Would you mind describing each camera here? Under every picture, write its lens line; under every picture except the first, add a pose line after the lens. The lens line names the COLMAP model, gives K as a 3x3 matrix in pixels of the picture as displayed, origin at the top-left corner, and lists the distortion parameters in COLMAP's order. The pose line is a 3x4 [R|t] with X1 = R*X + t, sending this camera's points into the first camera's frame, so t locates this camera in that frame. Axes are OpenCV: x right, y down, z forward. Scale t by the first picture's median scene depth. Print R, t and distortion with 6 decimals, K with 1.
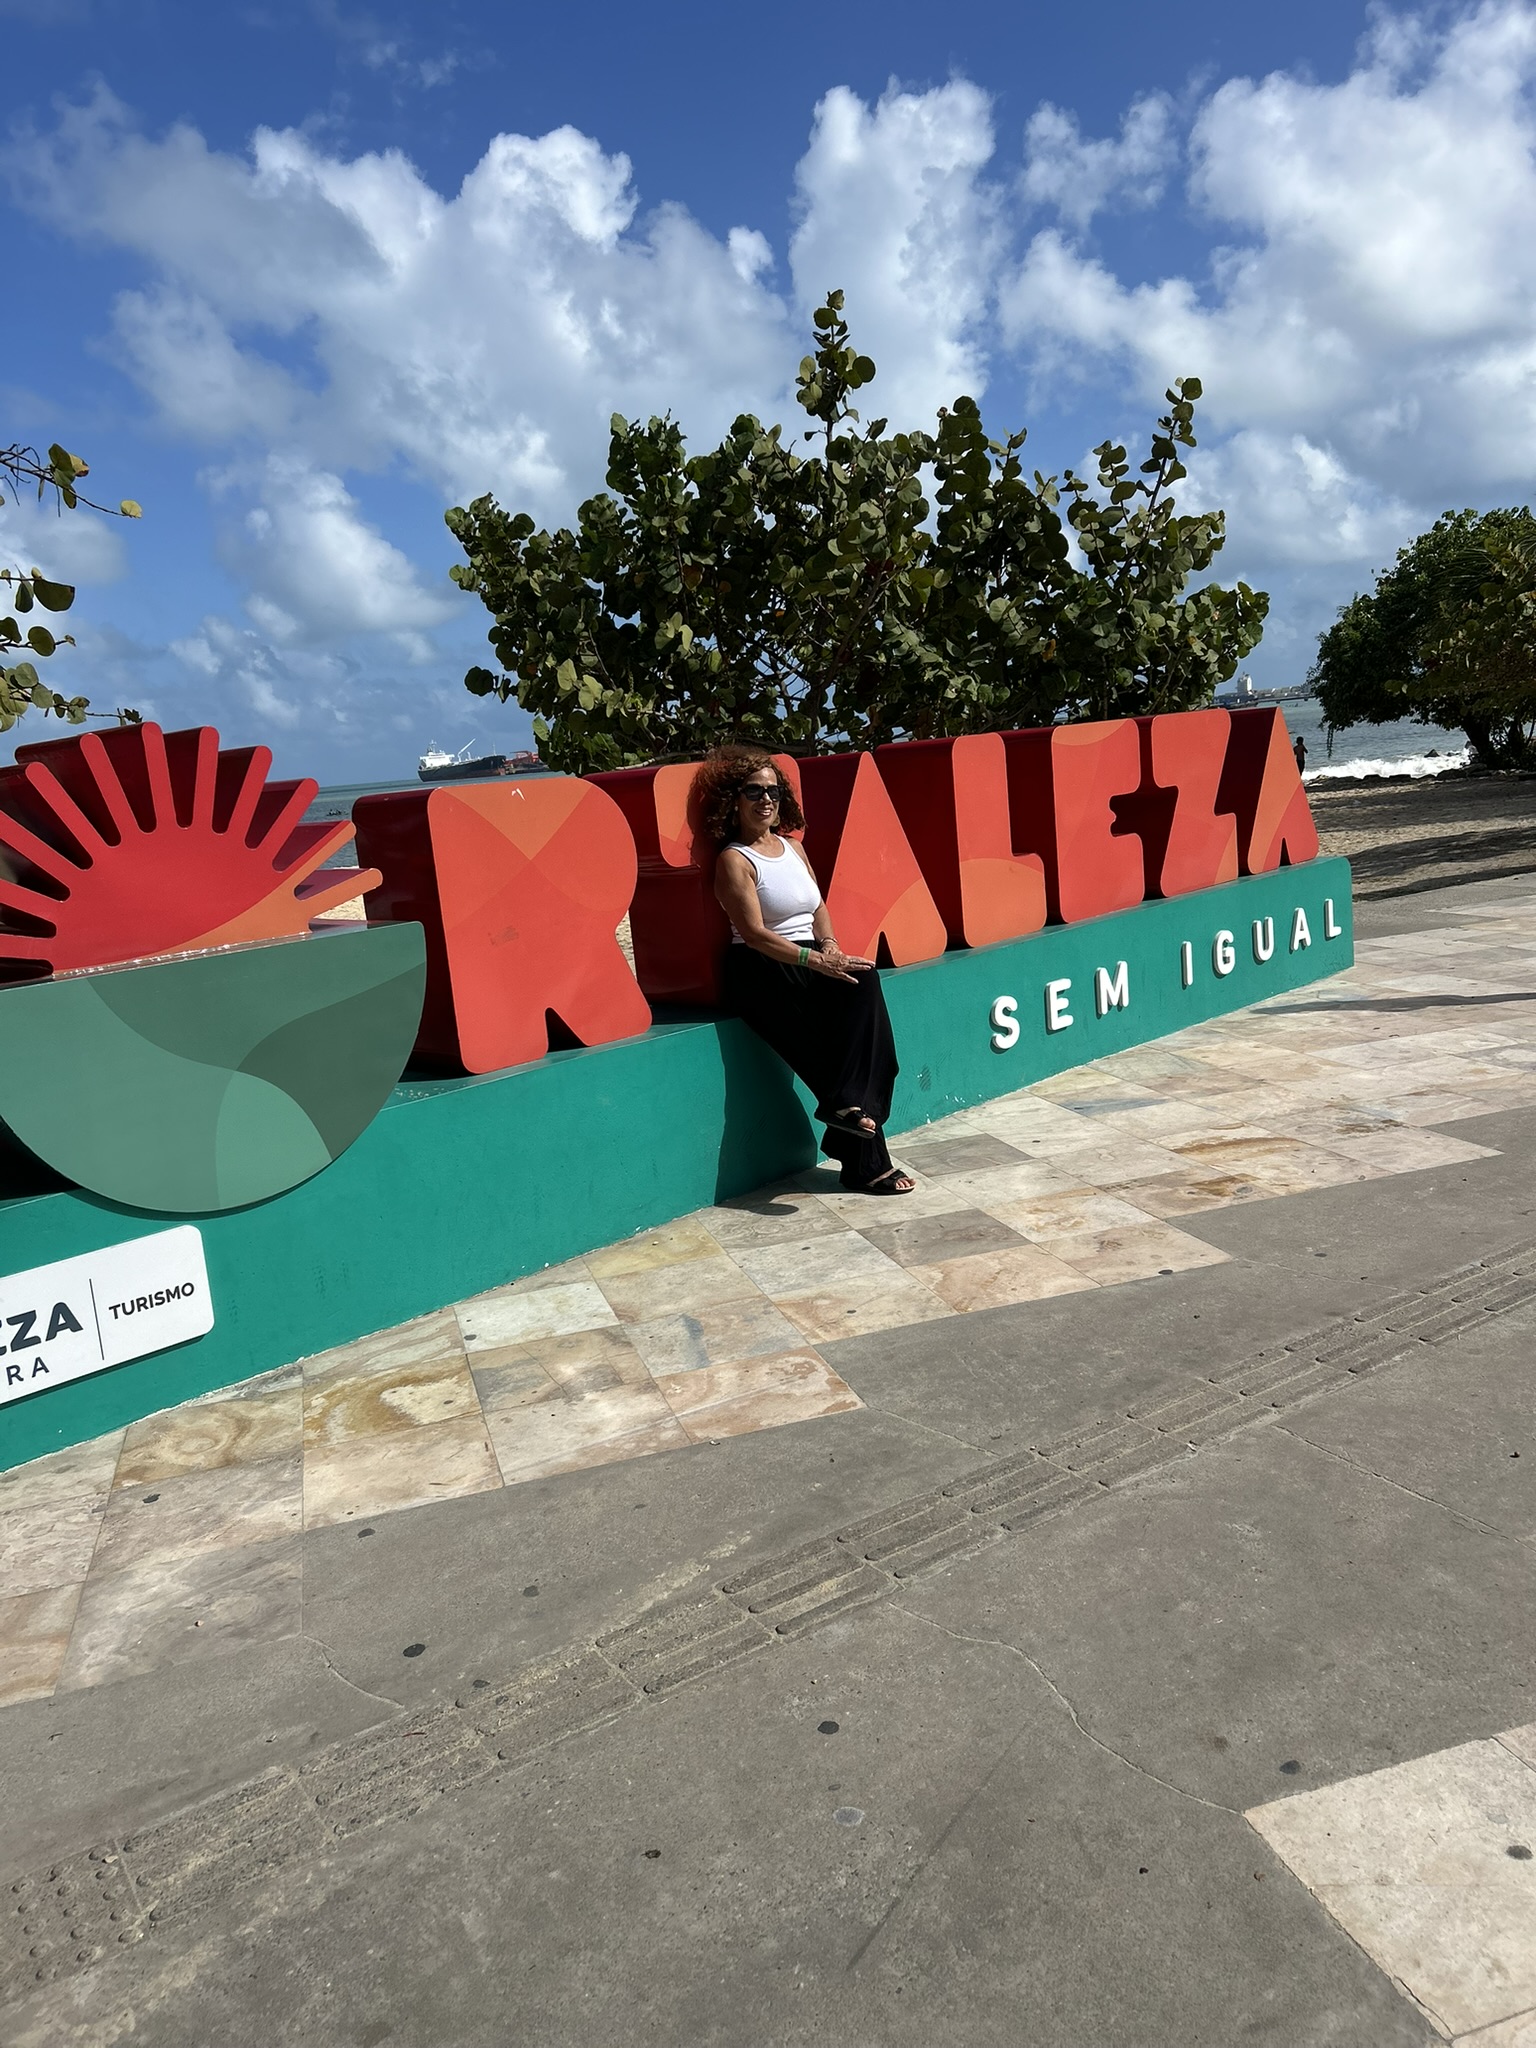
lens RADIAL K [[1534.5, 0, 770.6], [0, 1534.5, 1022.8], [0, 0, 1]] dist [0.041671, -0.046766]
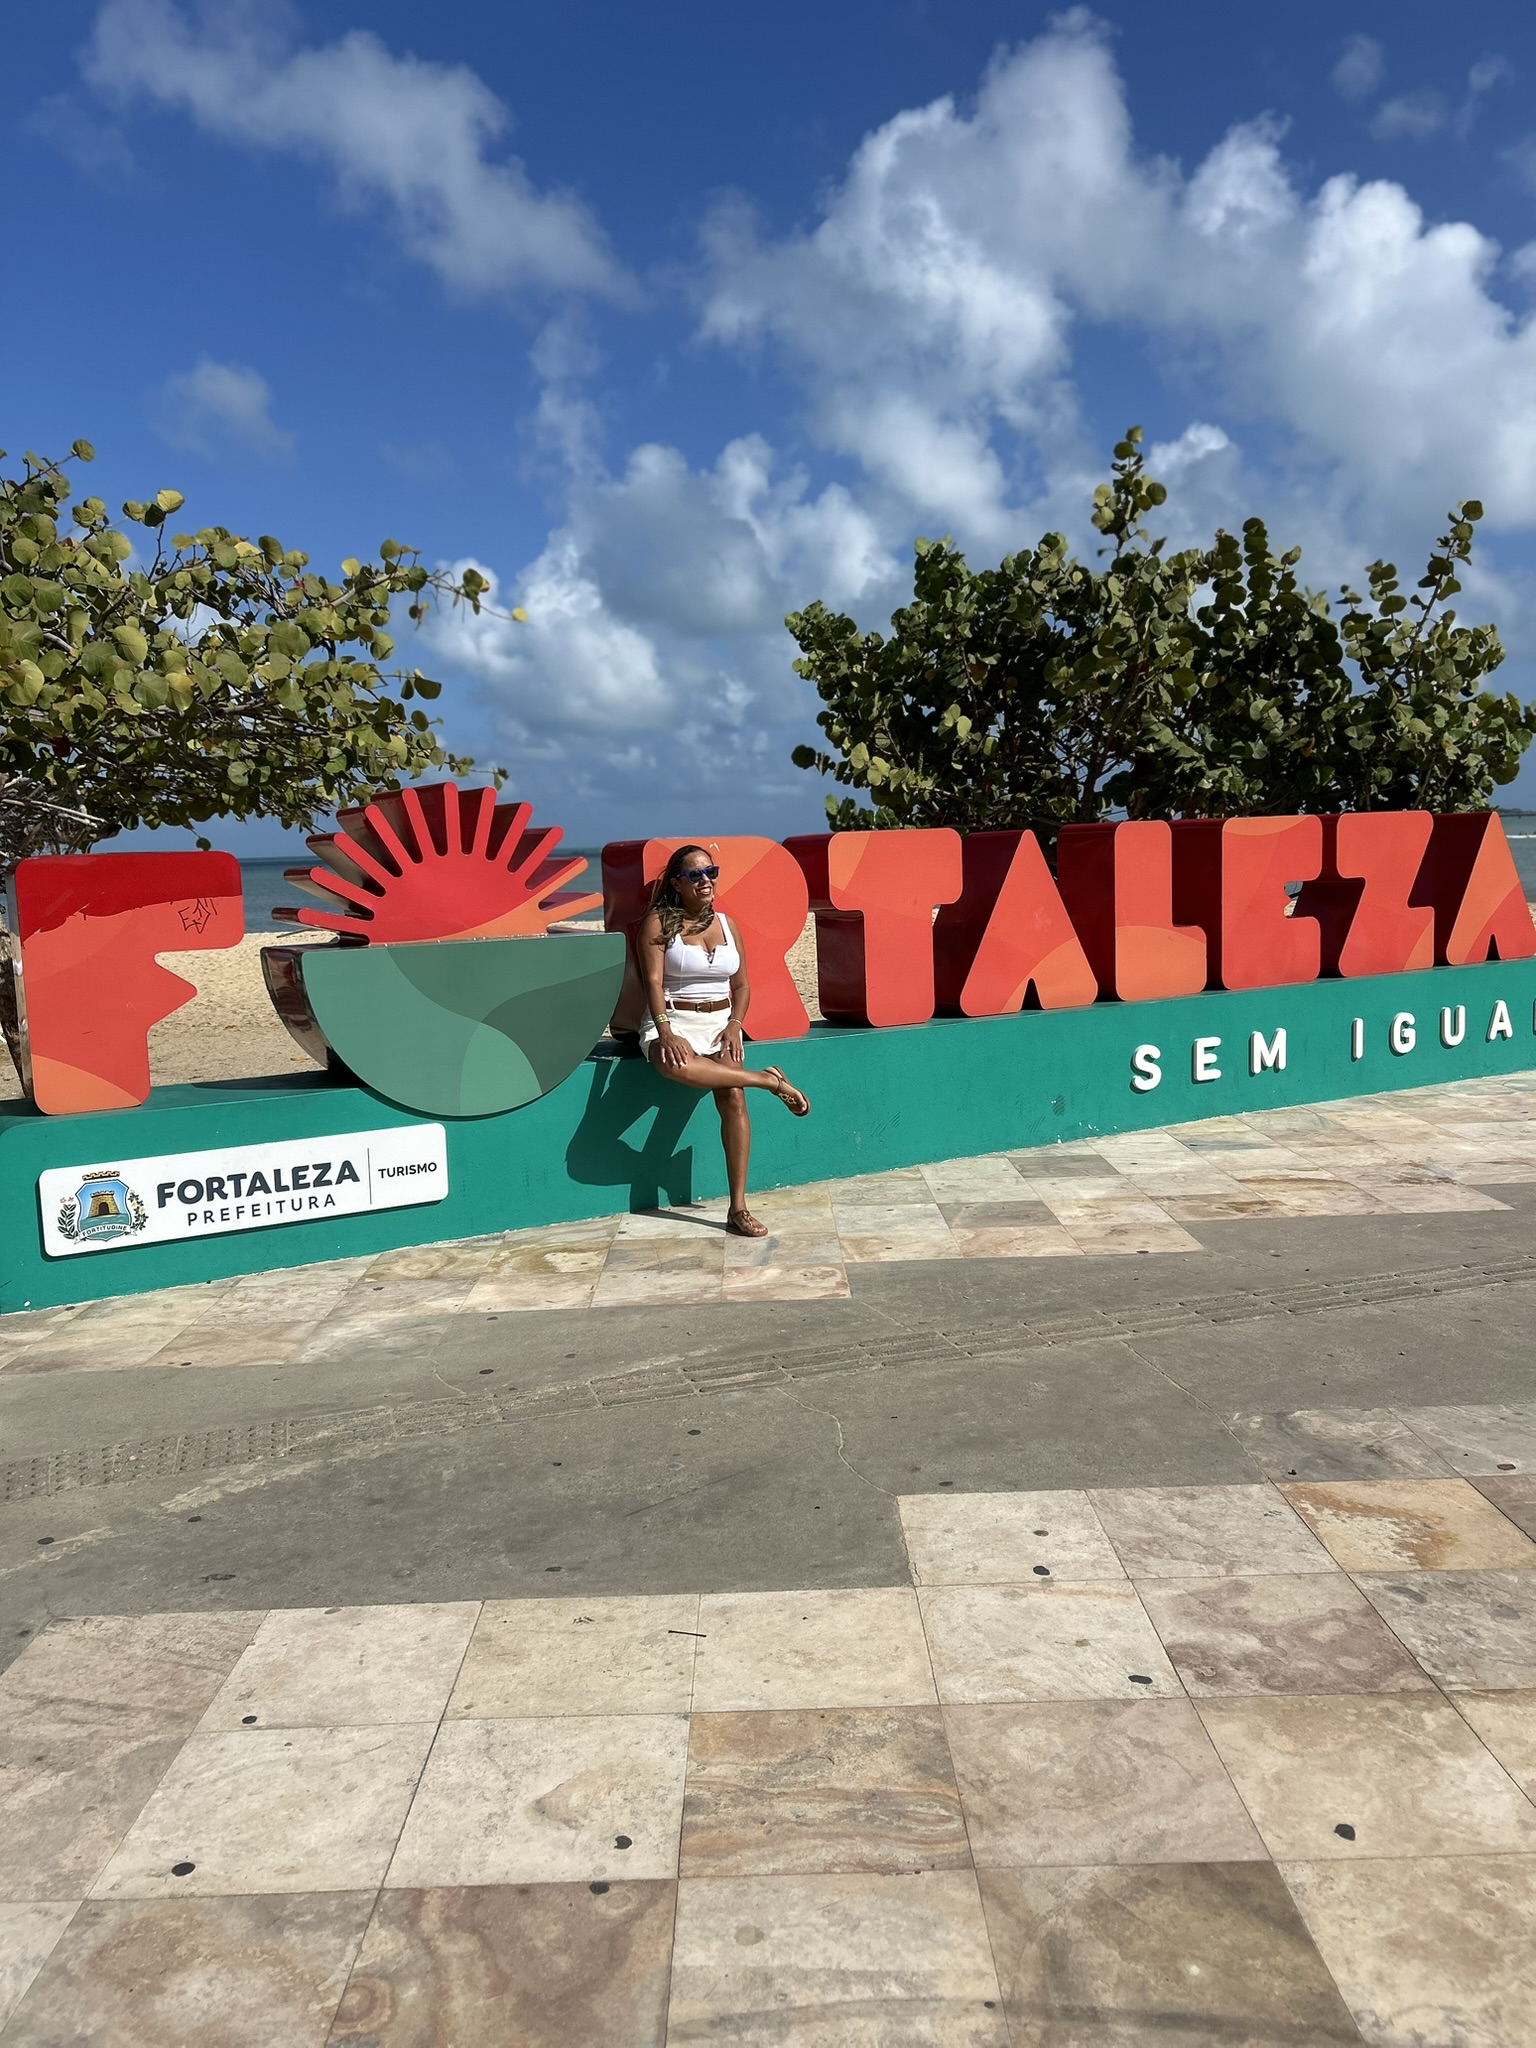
lens RADIAL K [[1534.5, 0, 770.6], [0, 1534.5, 1022.8], [0, 0, 1]] dist [0.041671, -0.046766]
pose [[0.959540, 0.089681, -0.266910, 0.285324], [-0.100954, 0.994474, -0.028789, 0.042964], [0.262853, 0.054570, 0.963291, -0.302520]]
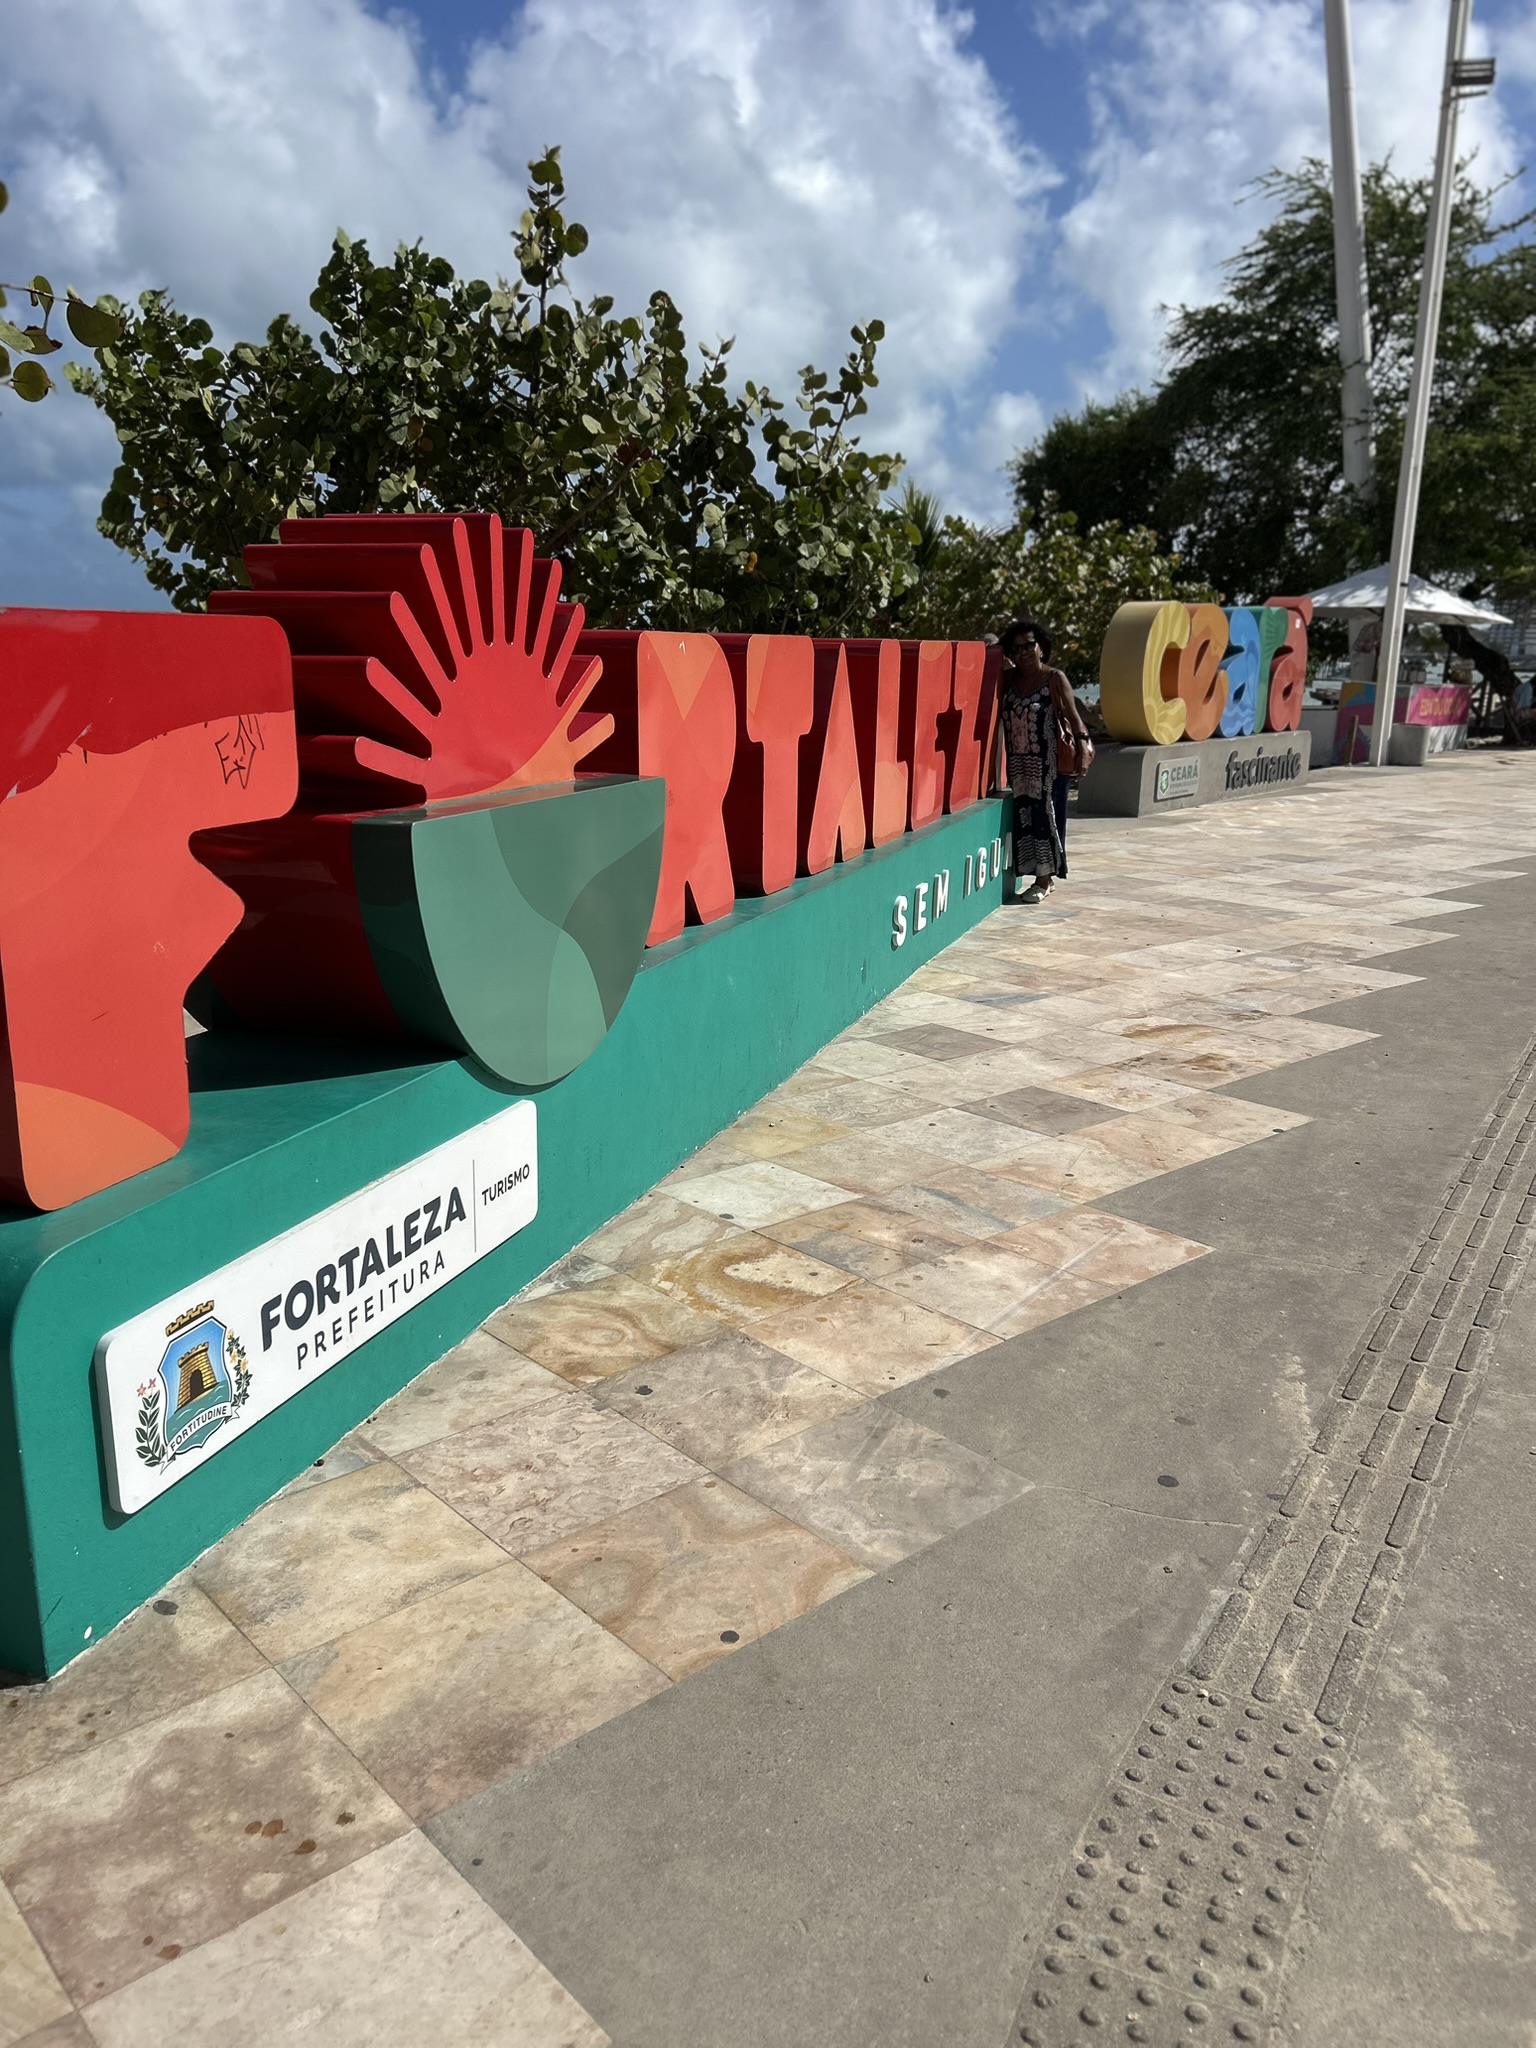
lens RADIAL K [[1532.4, 0, 764.2], [0, 1532.4, 1045.2], [0, 0, 1]] dist [0.053624, -0.074164]
pose [[0.897469, -0.001817, 0.441073, -0.598544], [-0.025335, 0.998128, 0.055662, 0.043861], [-0.440349, -0.061130, 0.895743, 0.142118]]
